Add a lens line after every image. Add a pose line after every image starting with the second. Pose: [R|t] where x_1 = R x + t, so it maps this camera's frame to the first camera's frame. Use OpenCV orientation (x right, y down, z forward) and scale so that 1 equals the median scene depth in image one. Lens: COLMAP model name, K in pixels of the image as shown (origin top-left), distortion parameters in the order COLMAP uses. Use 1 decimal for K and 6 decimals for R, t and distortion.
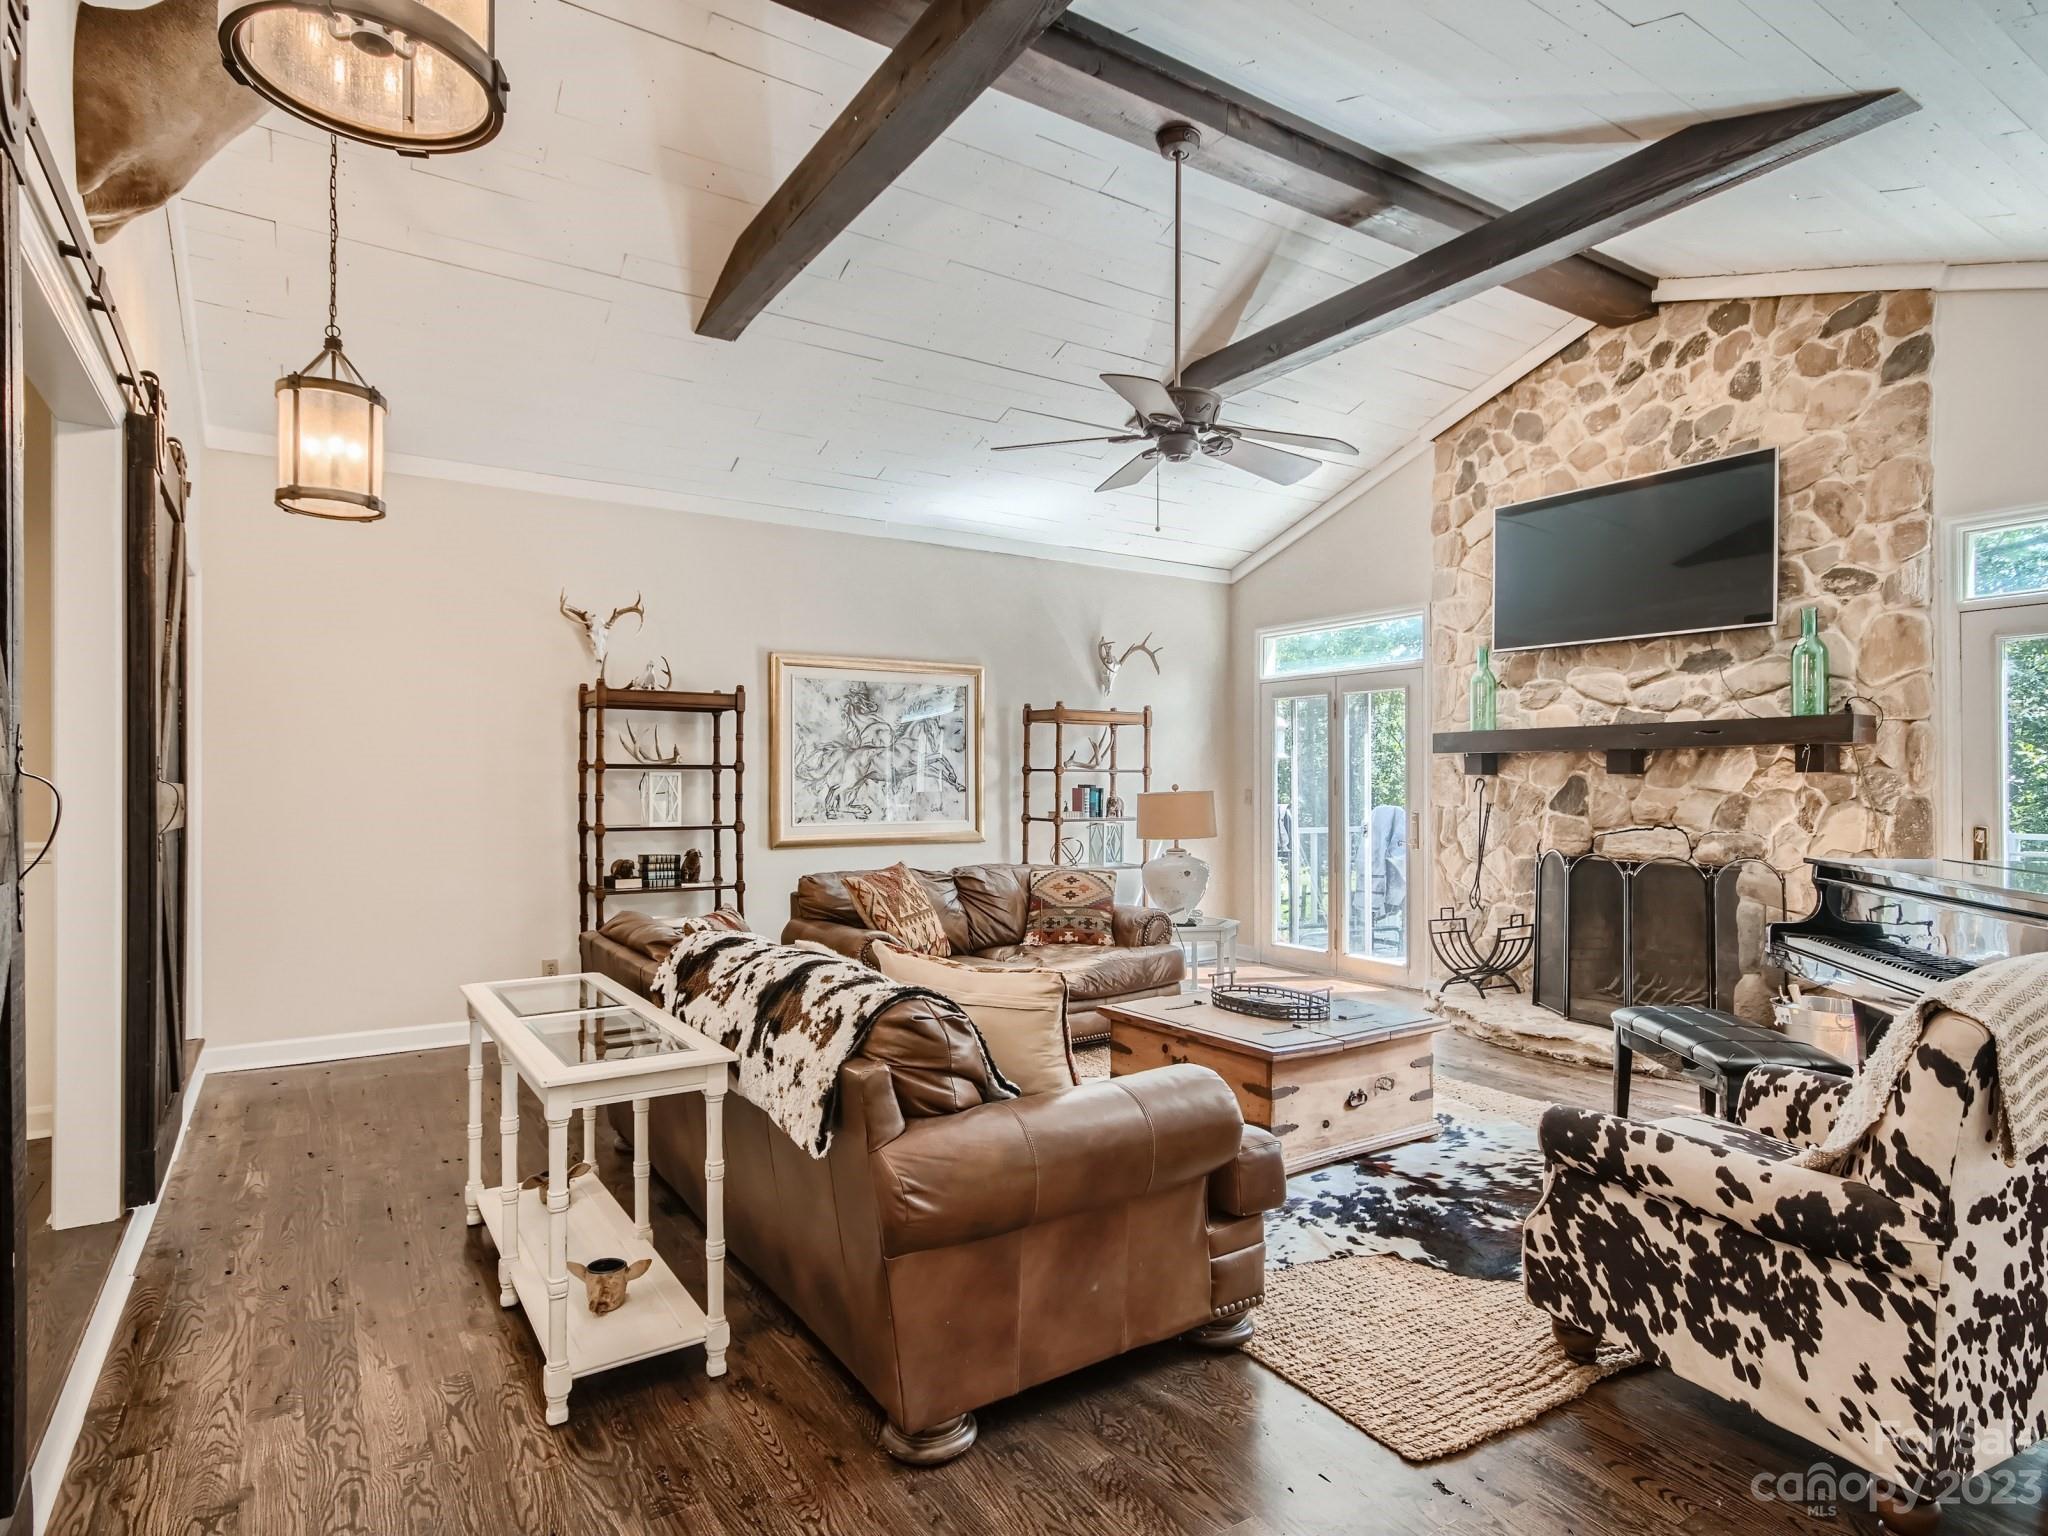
lens RADIAL K [[1122.0, 0, 1010.7], [0, 1122.0, 772.5], [0, 0, 1]] dist [-0.022390, 0.022306]
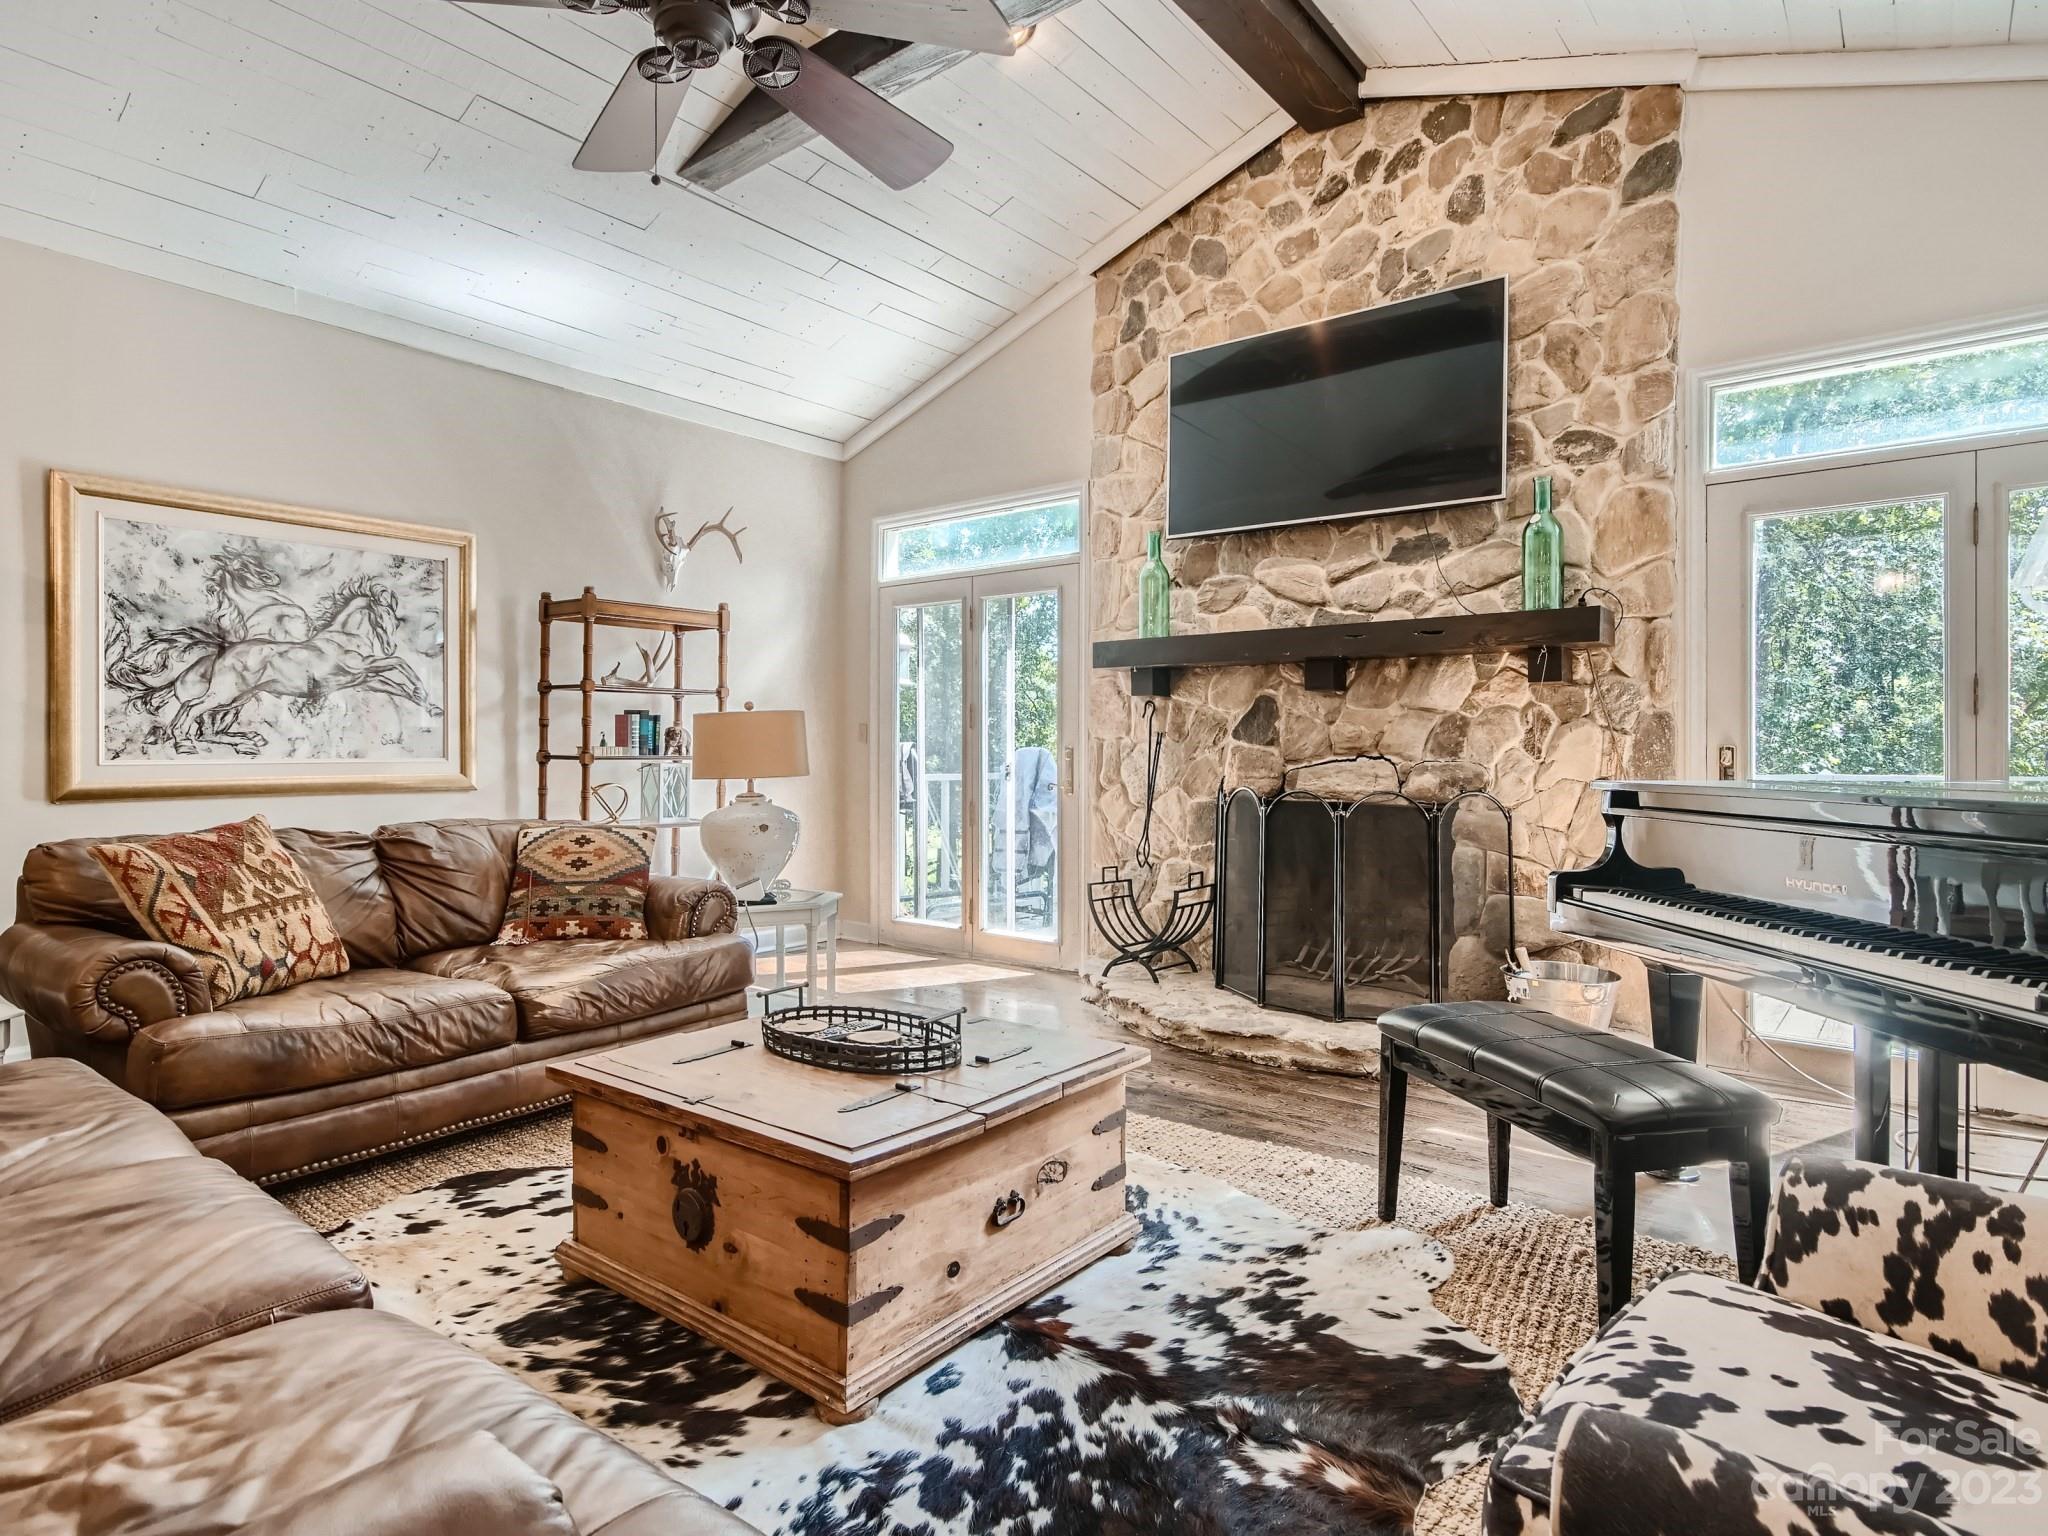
lens RADIAL K [[1122.0, 0, 1026.9], [0, 1122.0, 756.9], [0, 0, 1]] dist [-0.022390, 0.022306]
pose [[0.945491, 0.000050, 0.325648, 0.096173], [-0.004774, 0.999895, 0.013707, 0.040246], [-0.325613, -0.014515, 0.945392, 0.331391]]
